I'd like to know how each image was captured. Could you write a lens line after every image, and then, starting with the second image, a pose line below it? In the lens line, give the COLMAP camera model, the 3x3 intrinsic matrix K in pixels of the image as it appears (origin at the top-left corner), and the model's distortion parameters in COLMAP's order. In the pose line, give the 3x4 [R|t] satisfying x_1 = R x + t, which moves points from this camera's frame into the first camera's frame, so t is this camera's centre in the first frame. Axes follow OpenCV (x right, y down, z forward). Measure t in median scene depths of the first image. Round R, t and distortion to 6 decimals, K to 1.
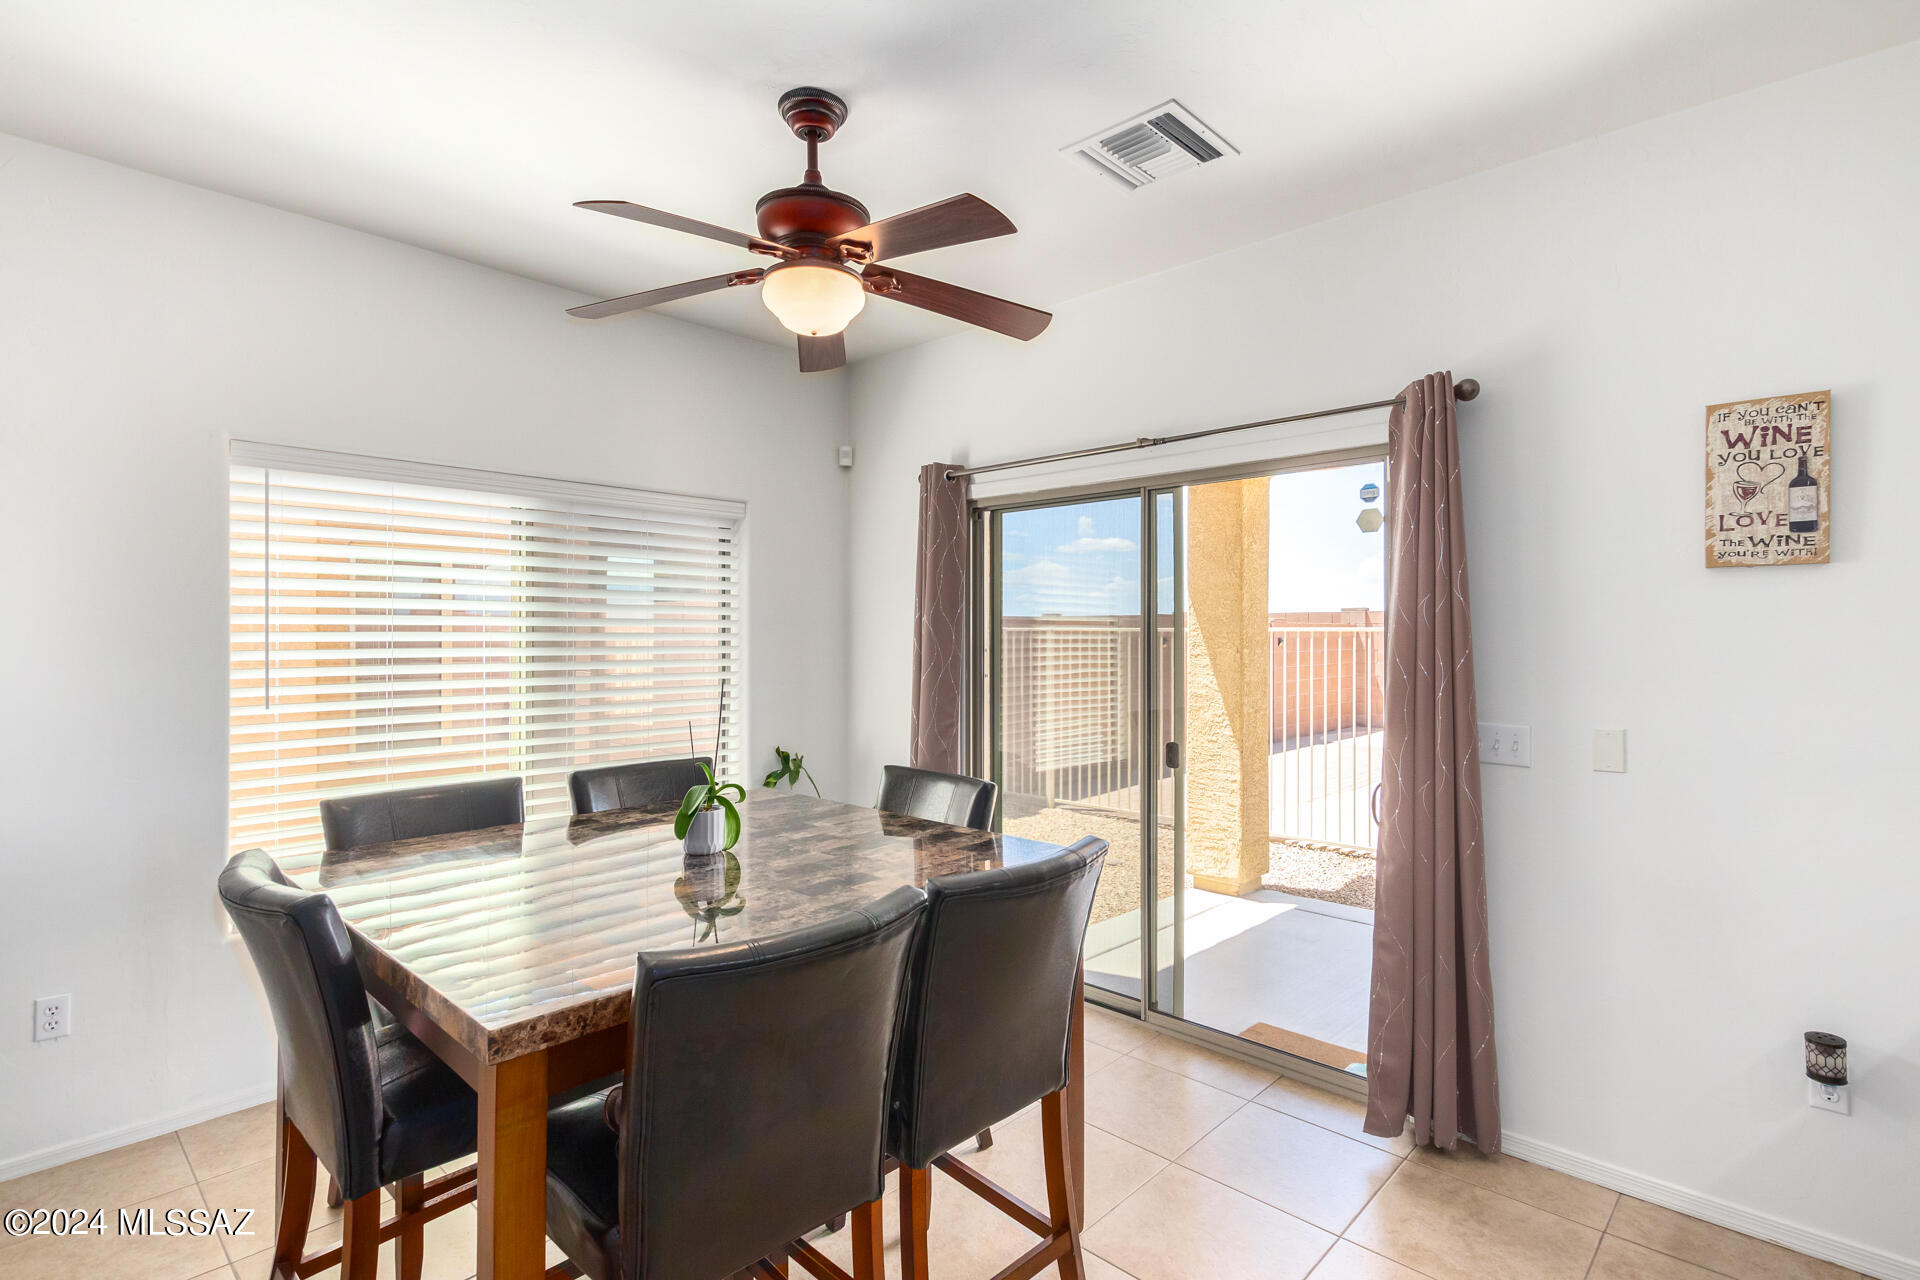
lens RADIAL K [[942.3, 0, 960.4], [0, 942.3, 636.5], [0, 0, 1]] dist [0.017212, -0.007726]
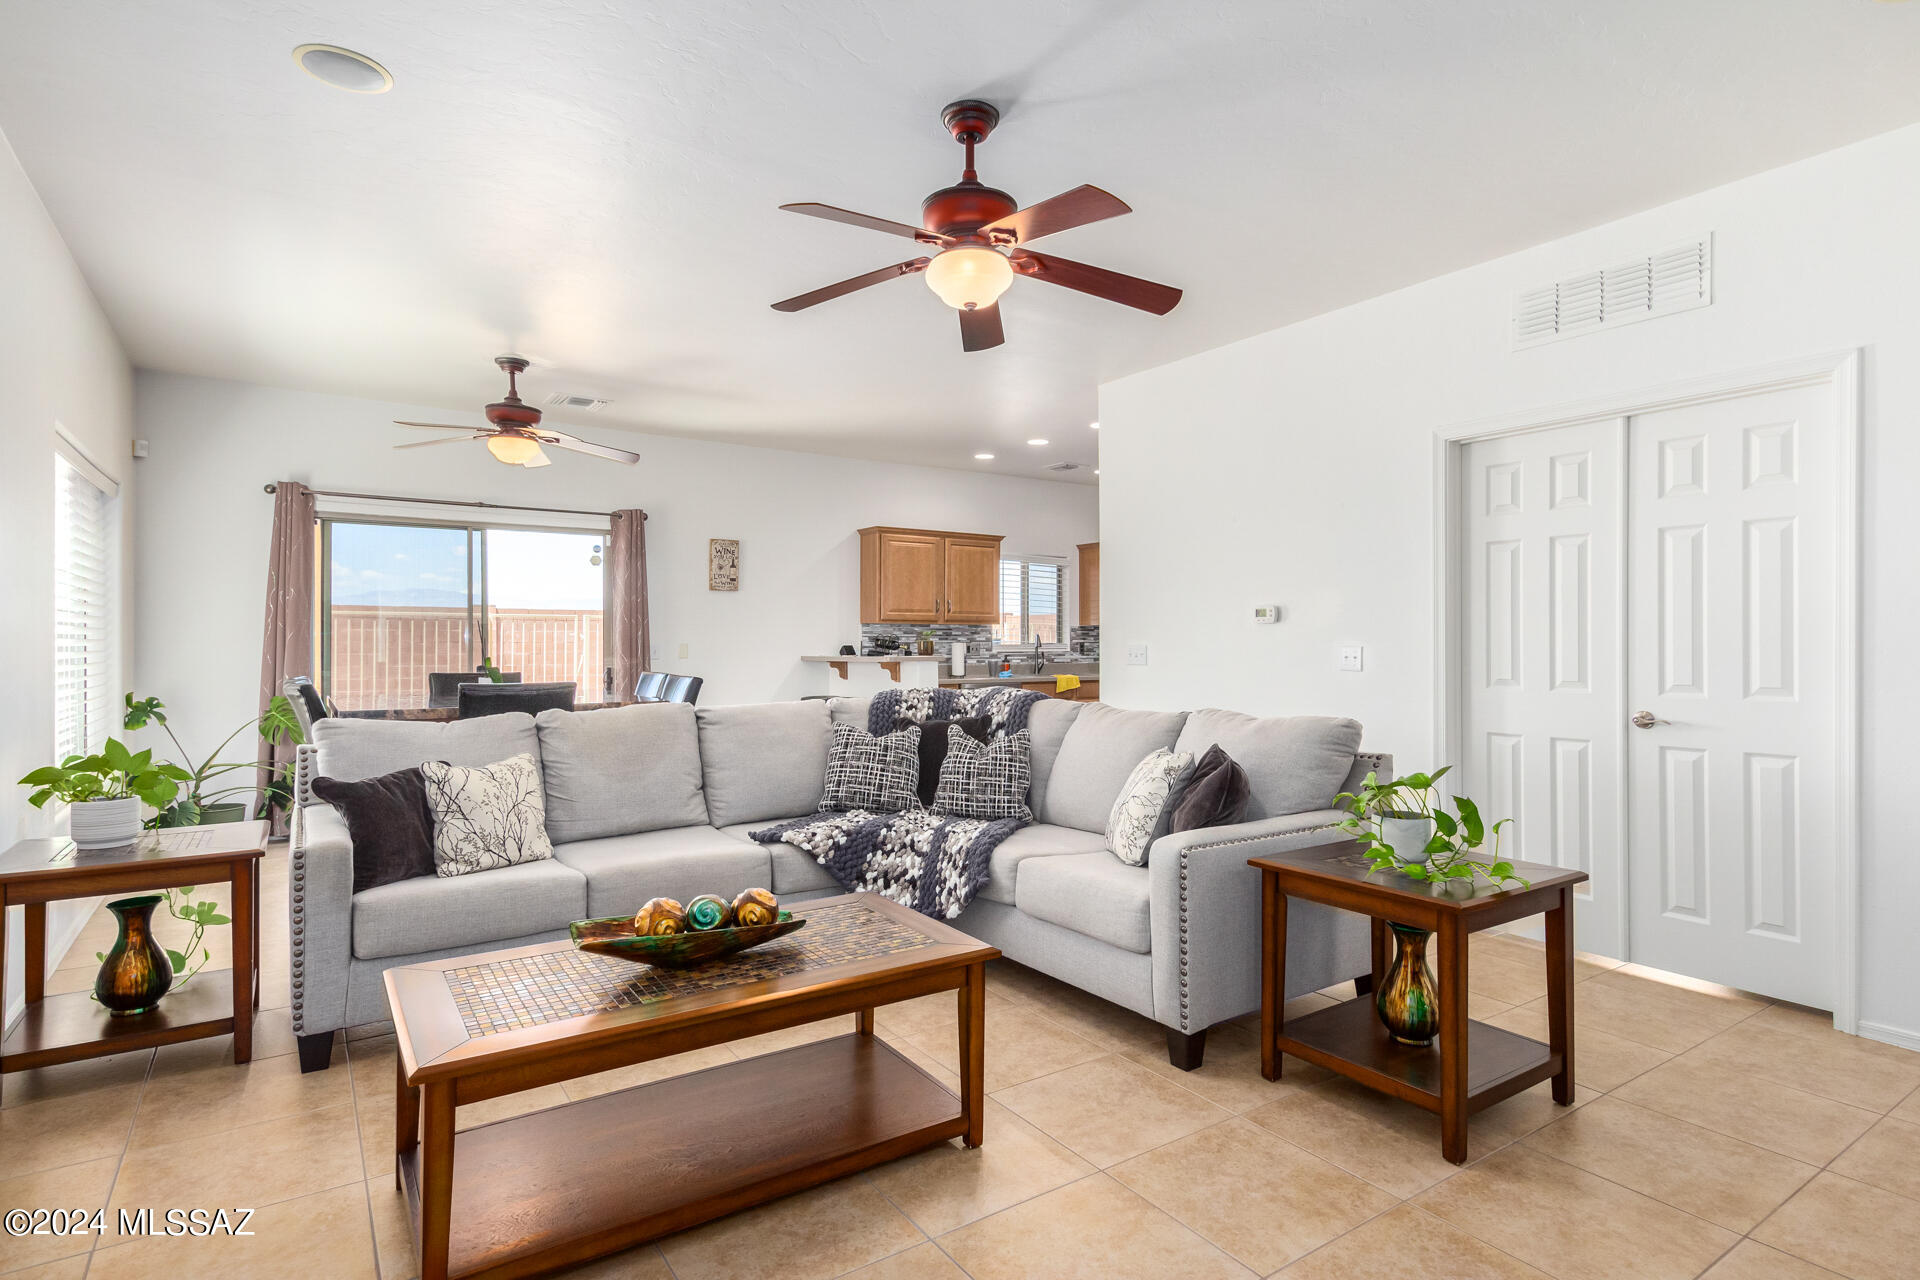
lens RADIAL K [[988.7, 0, 999.0], [0, 988.7, 632.8], [0, 0, 1]] dist [0.015795, -0.000258]
pose [[0.189770, 0.006994, 0.981804, -2.321531], [-0.000036, 0.999975, -0.007117, 0.095128], [-0.981829, 0.001316, 0.189765, -0.578045]]
